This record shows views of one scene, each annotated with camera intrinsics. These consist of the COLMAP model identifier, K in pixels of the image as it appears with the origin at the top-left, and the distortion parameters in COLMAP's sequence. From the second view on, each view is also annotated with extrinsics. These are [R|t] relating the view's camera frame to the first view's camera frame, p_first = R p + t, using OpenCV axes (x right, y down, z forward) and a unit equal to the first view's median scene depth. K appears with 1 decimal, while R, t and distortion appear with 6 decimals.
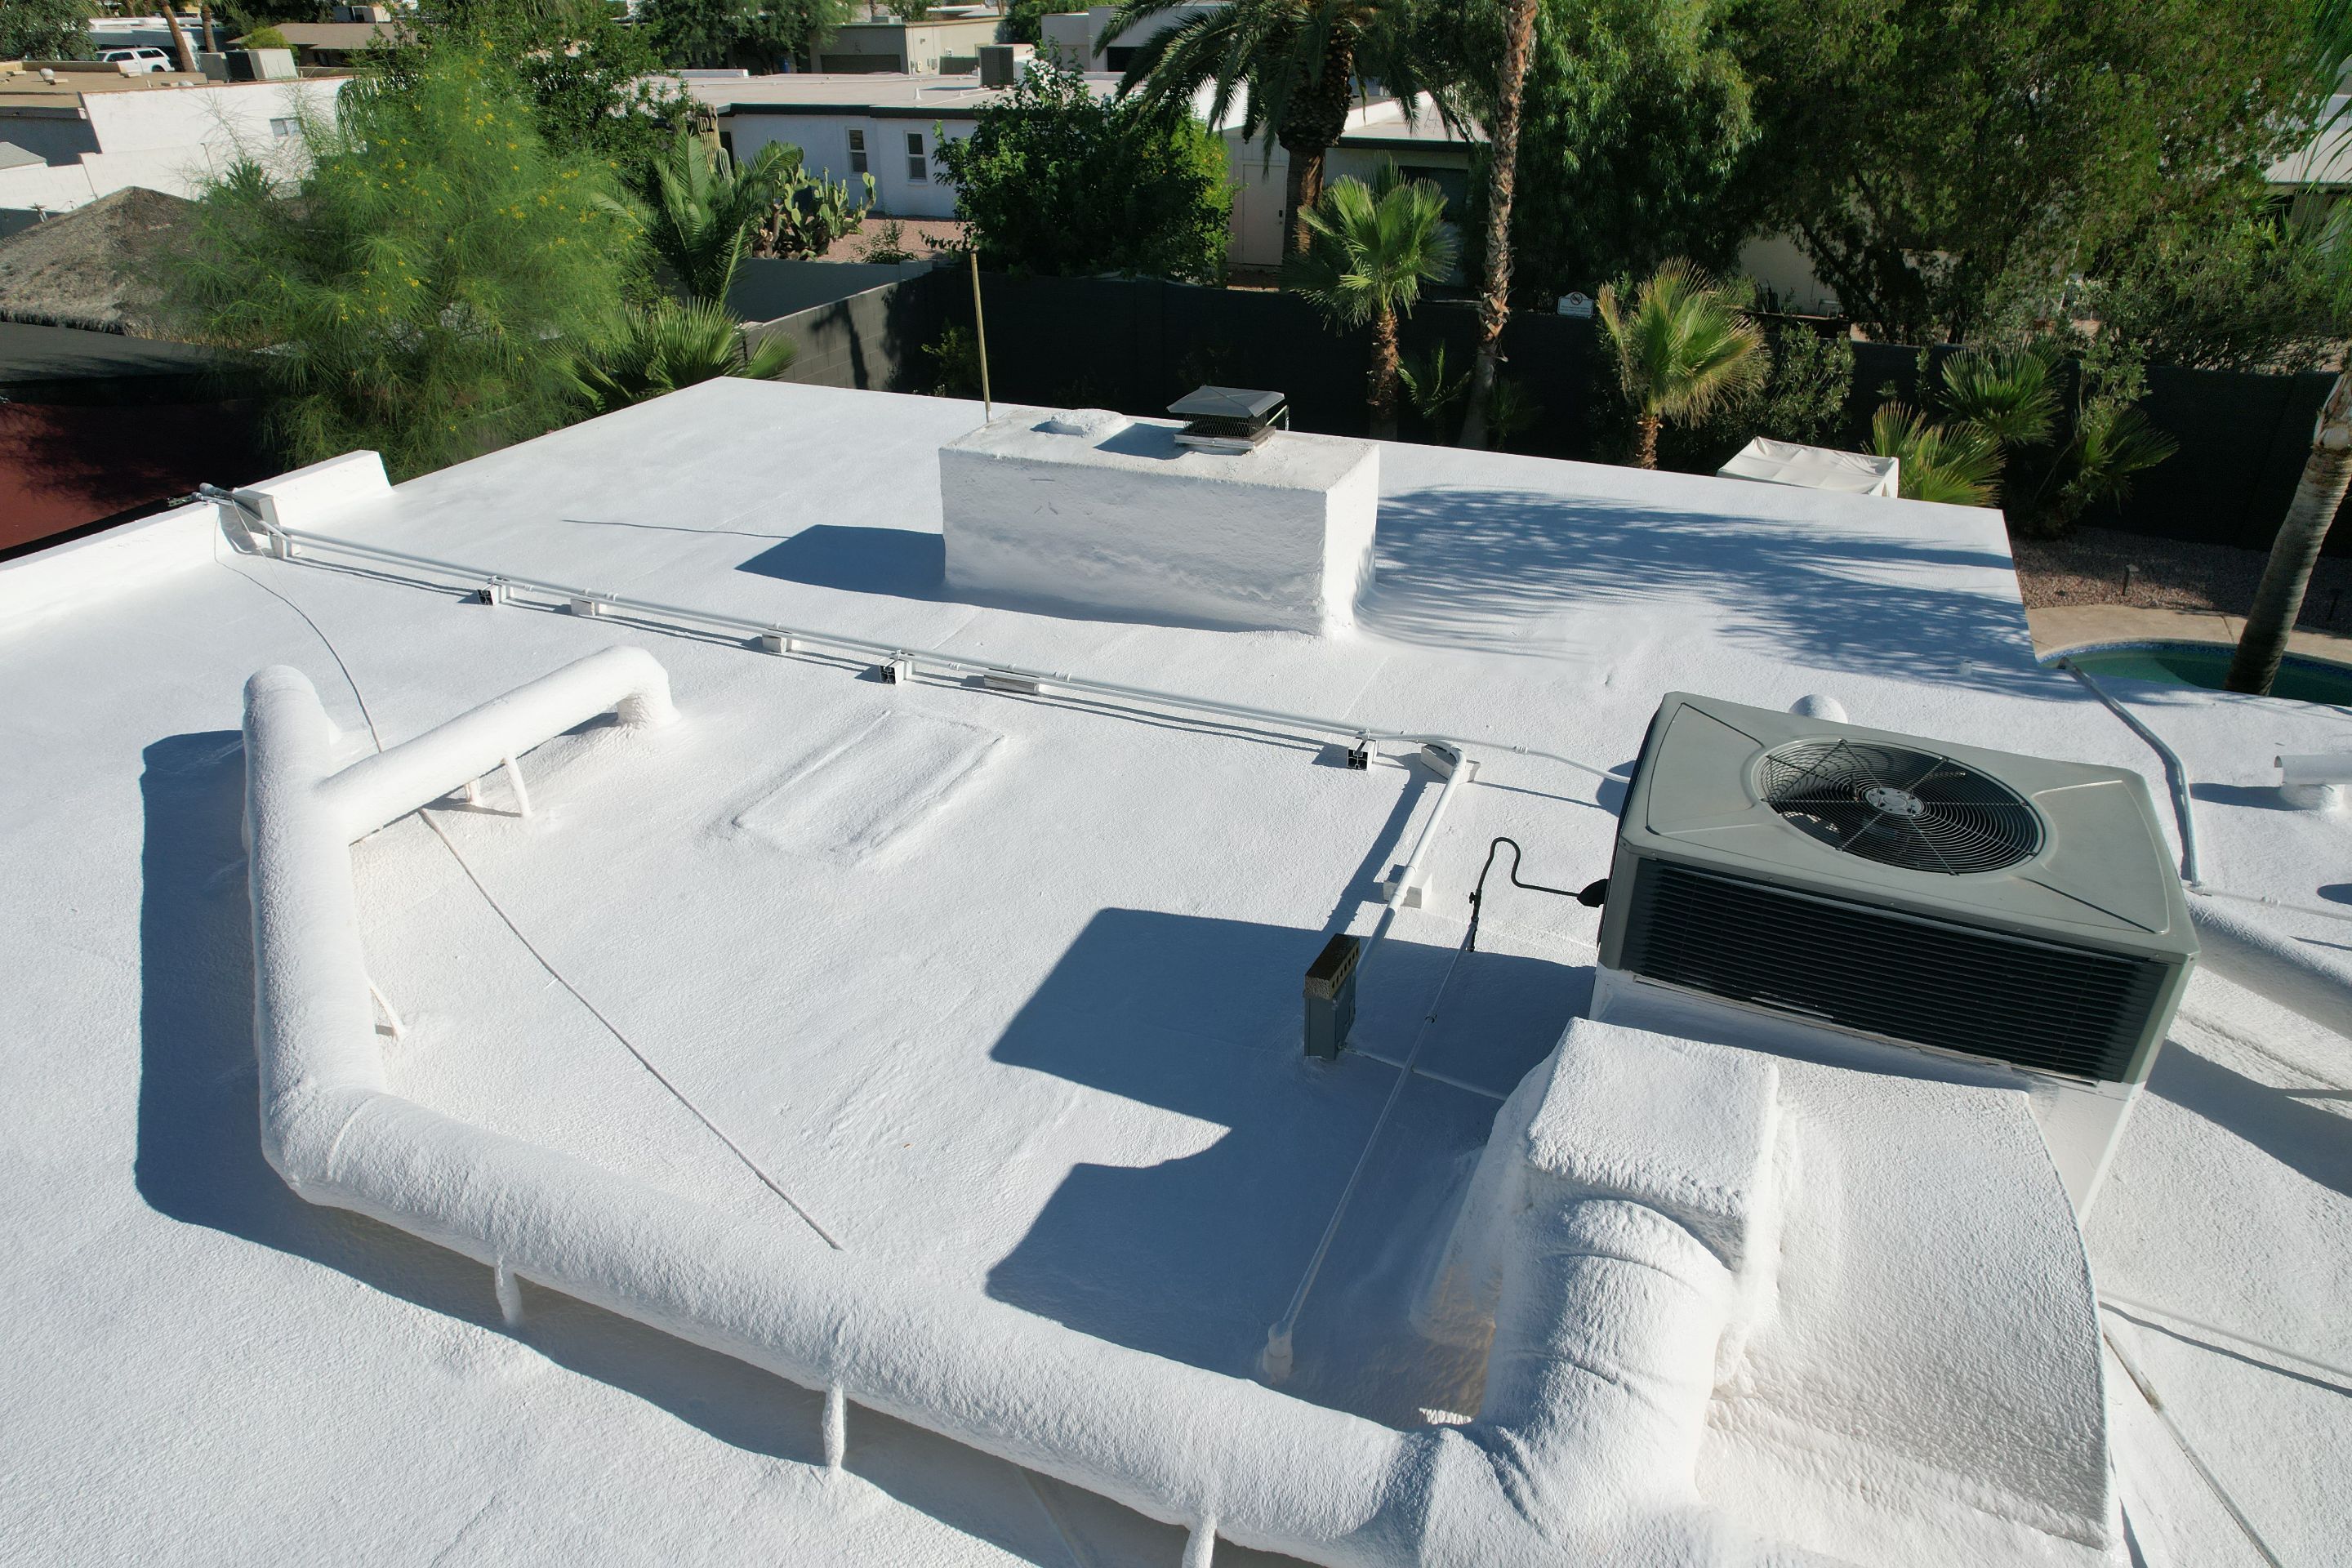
lens RADIAL K [[1497.8, 0, 1171.7], [0, 1497.8, 807.6], [0, 0, 1]] dist [-0.077217, 0.066862]
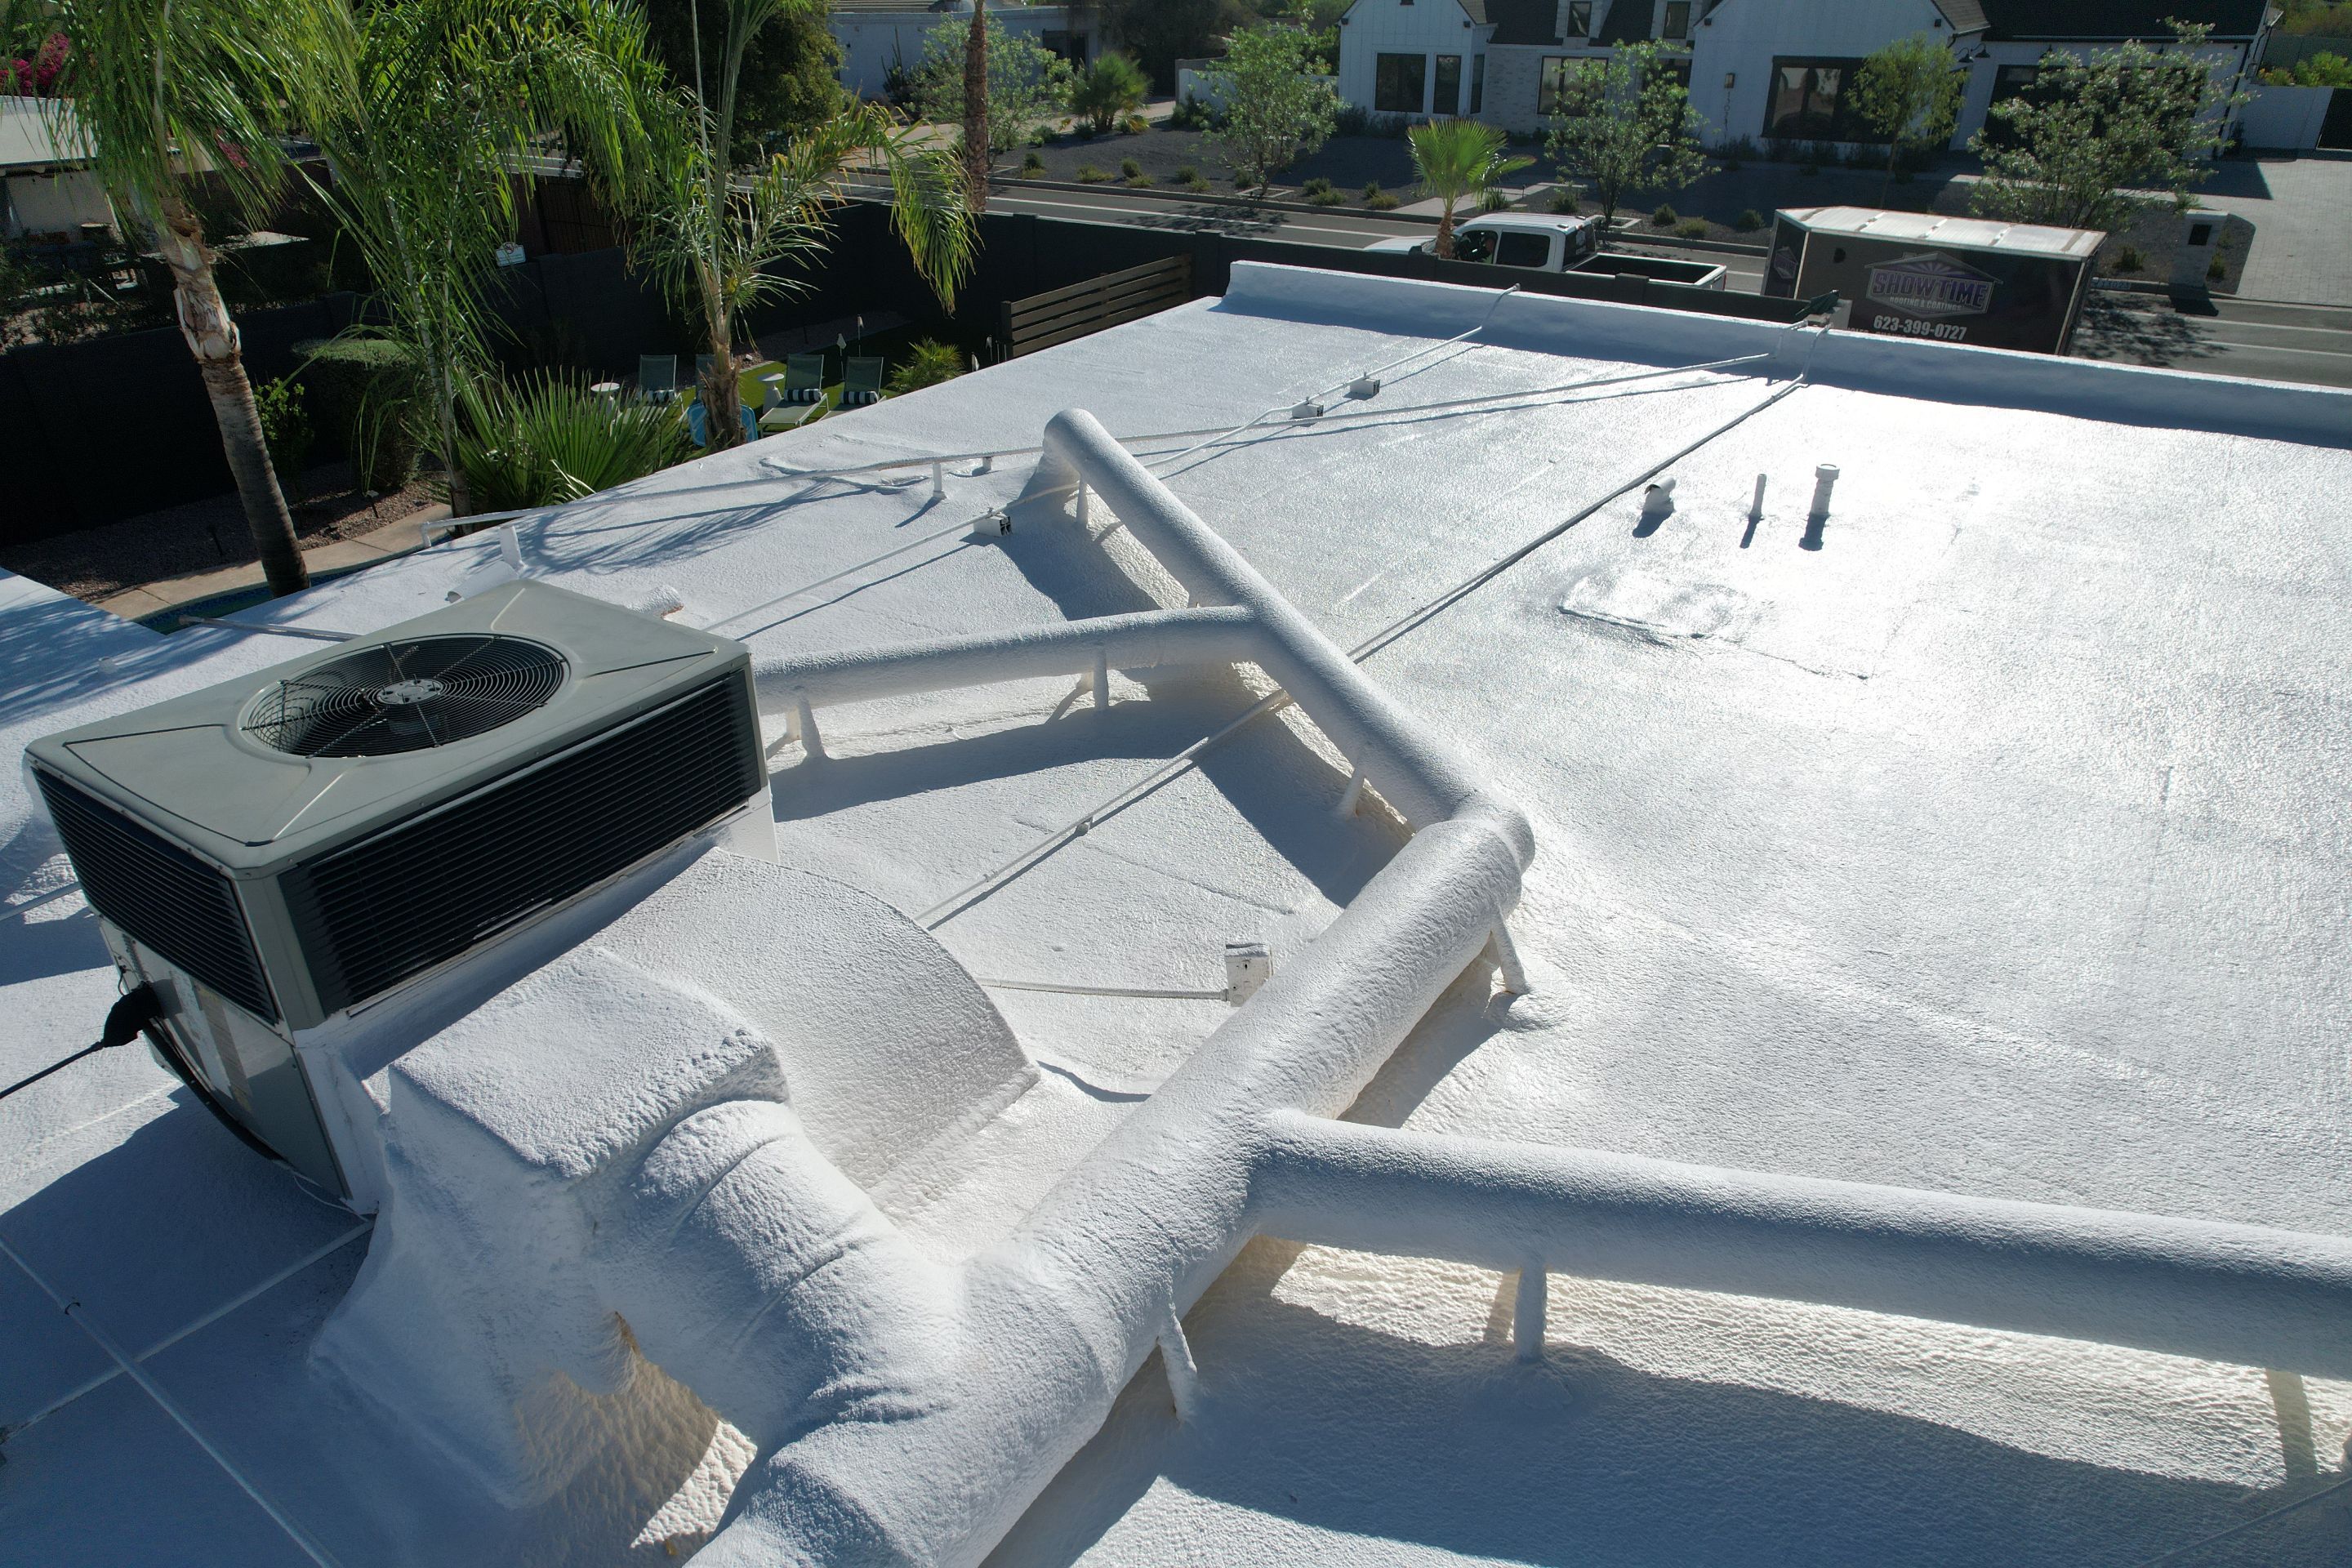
lens RADIAL K [[1497.8, 0, 1171.7], [0, 1497.8, 807.6], [0, 0, 1]] dist [-0.077217, 0.066862]
pose [[0.195748, -0.479518, 0.855421, -0.159937], [0.489602, 0.803590, 0.338427, -0.017247], [-0.849690, 0.352569, 0.392074, 0.206855]]
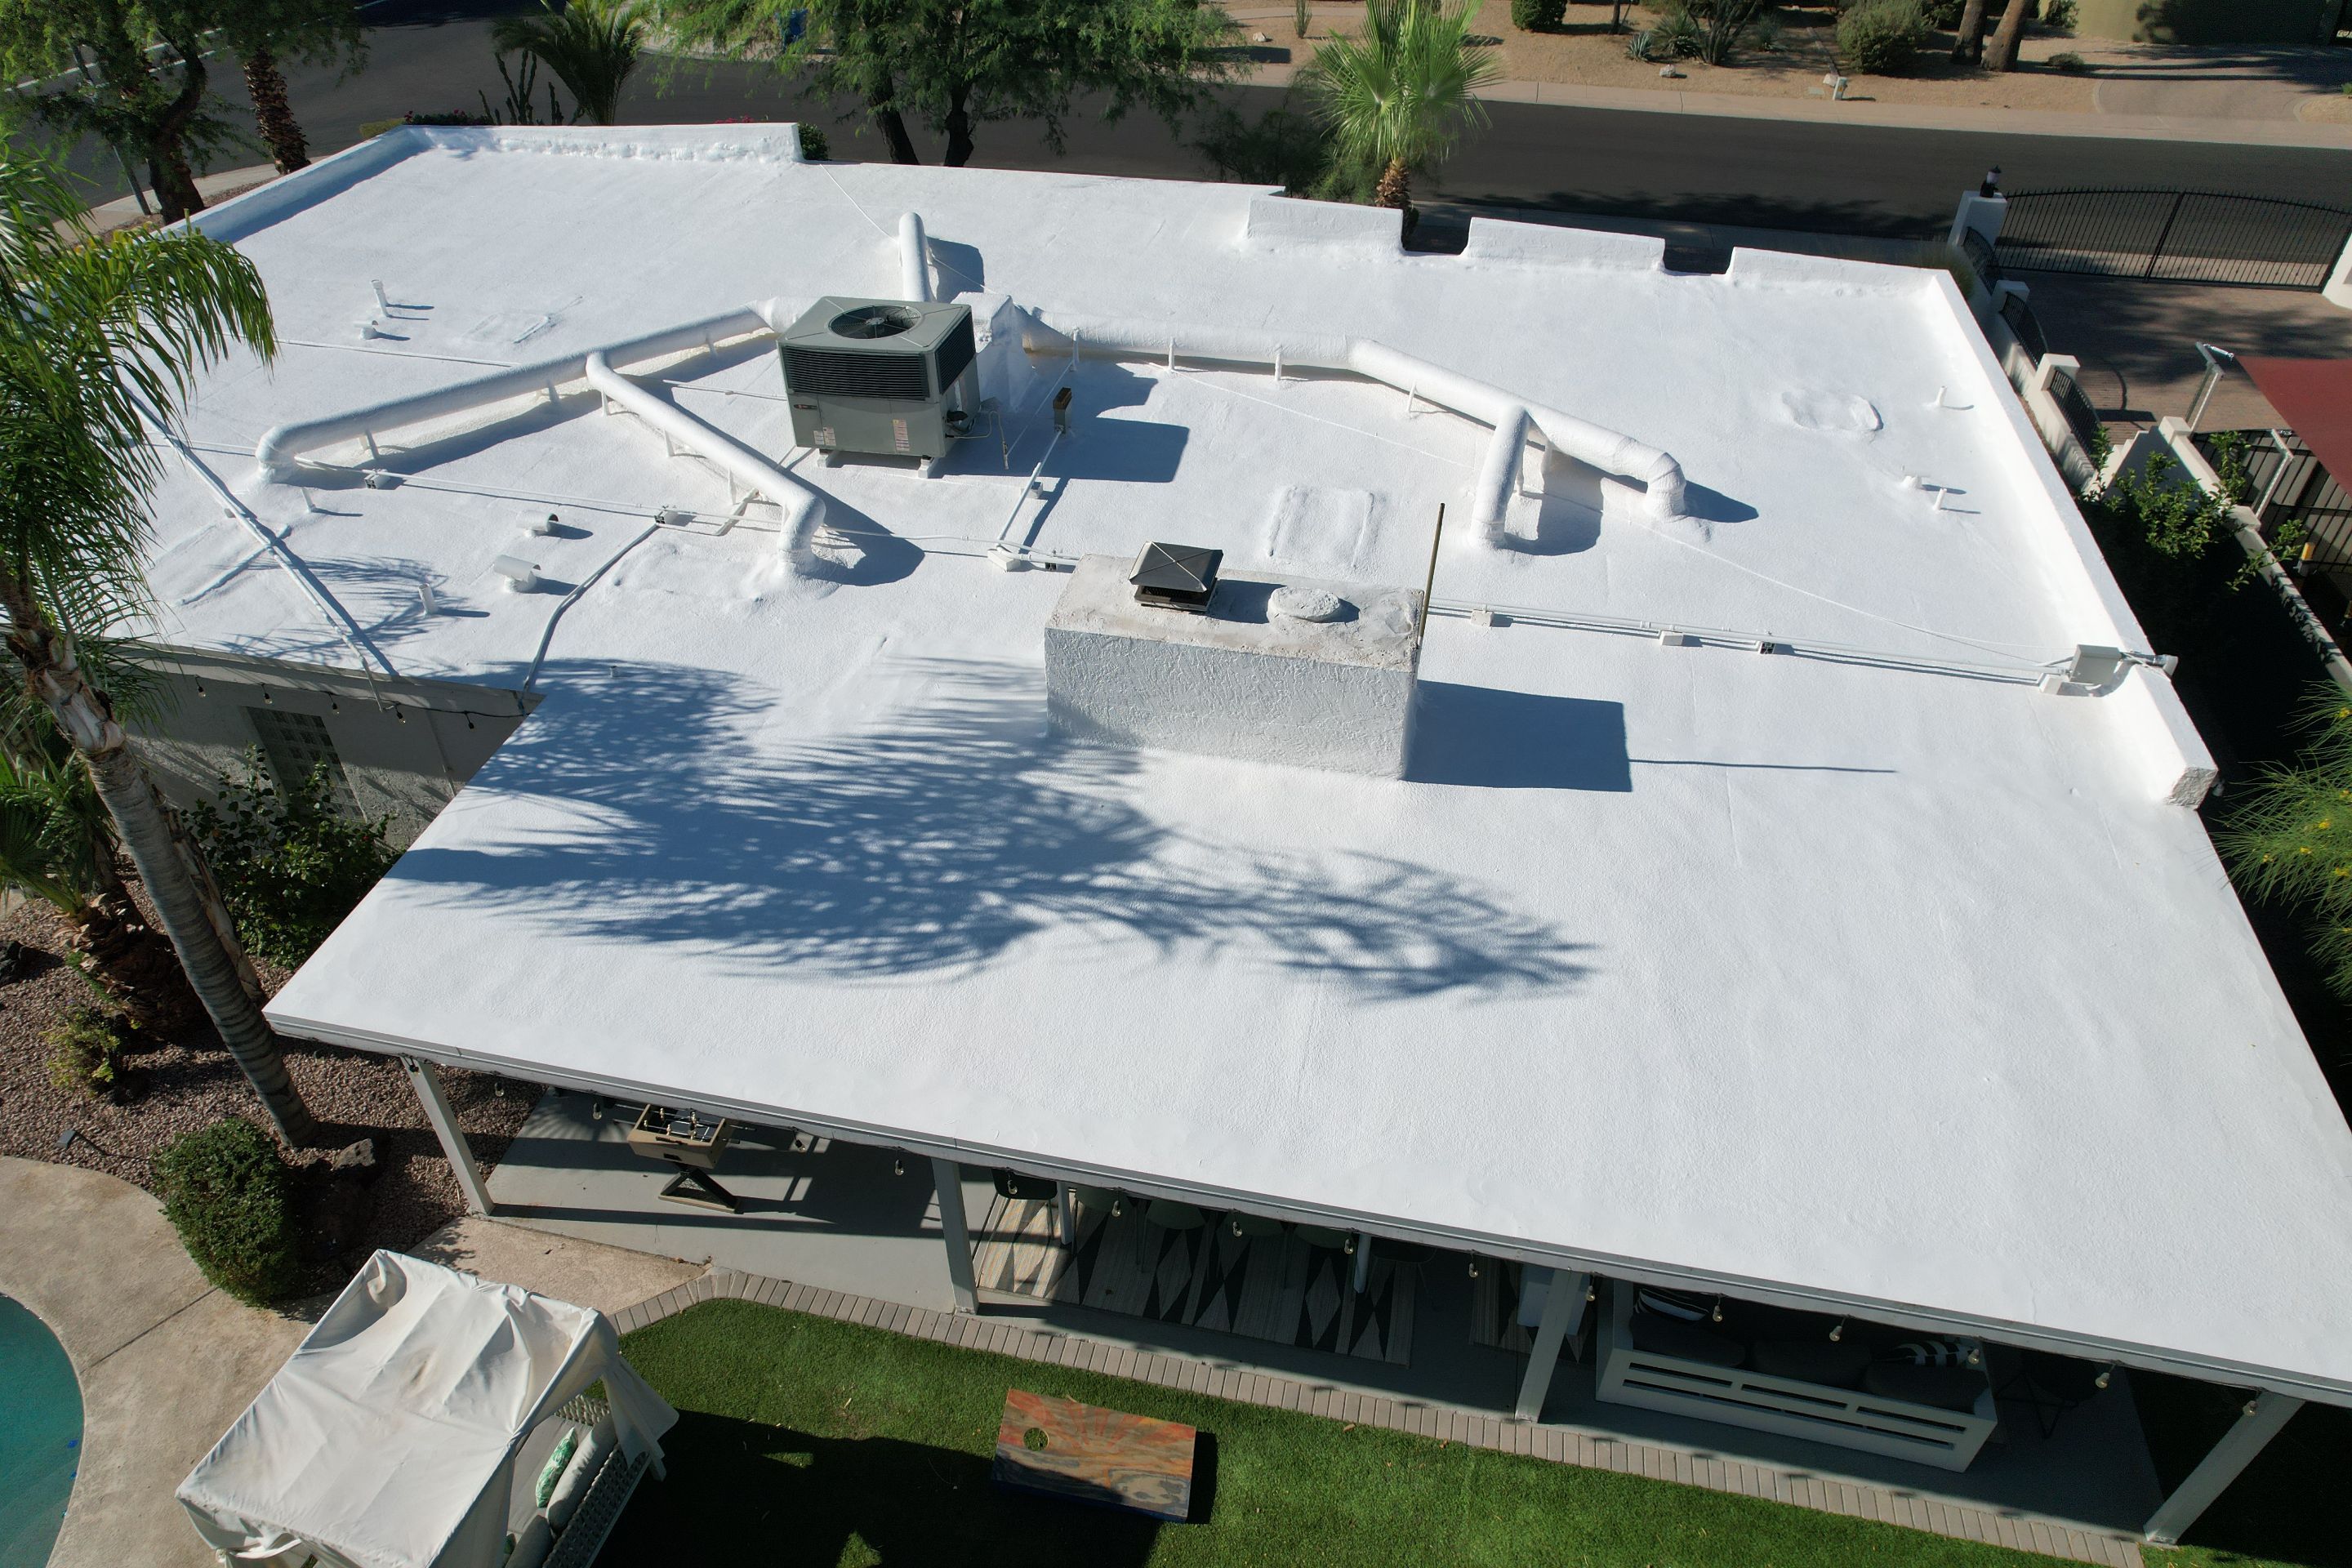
lens RADIAL K [[1497.8, 0, 1171.7], [0, 1497.8, 807.6], [0, 0, 1]] dist [-0.077217, 0.066862]
pose [[-0.982671, 0.127220, -0.134807, 0.315690], [-0.079198, 0.369374, 0.925900, -1.827333], [0.167588, 0.920531, -0.352898, 2.266128]]
